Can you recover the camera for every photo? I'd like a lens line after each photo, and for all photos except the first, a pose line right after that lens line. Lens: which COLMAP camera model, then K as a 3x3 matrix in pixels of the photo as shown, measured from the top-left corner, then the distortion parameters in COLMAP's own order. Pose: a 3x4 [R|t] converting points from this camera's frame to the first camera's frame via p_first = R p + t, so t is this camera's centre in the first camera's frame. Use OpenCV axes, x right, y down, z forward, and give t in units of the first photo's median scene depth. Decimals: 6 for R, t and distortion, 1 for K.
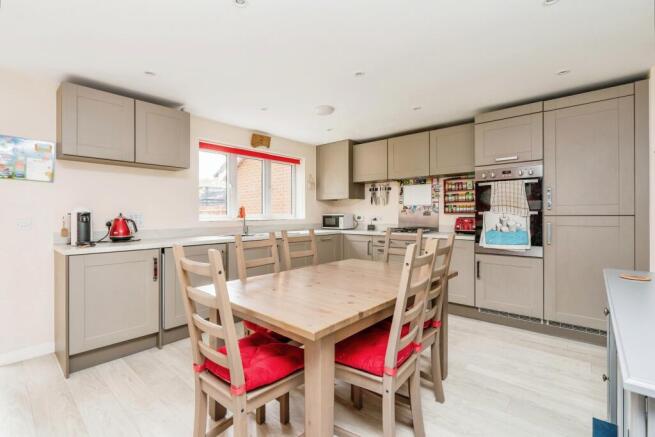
lens RADIAL K [[304.5, 0, 327.6], [0, 304.5, 216.4], [0, 0, 1]] dist [-0.003695, 0.000712]
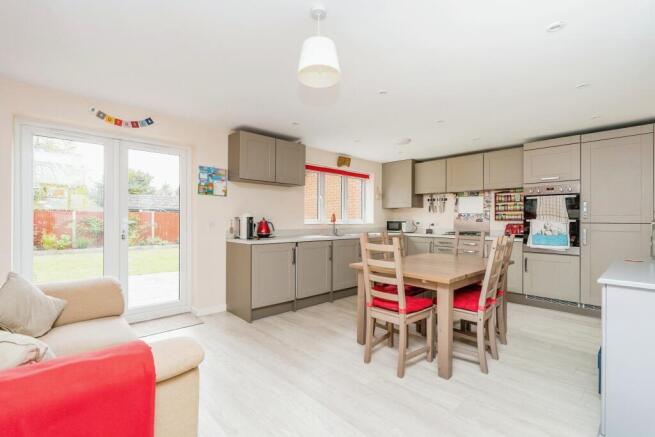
lens RADIAL K [[304.5, 0, 327.1], [0, 304.5, 219.5], [0, 0, 1]] dist [-0.003695, 0.000712]
pose [[0.995560, 0.011323, -0.093446, -0.216704], [-0.012077, 0.999899, -0.007516, 0.004635], [0.093352, 0.008611, 0.995596, -0.346488]]
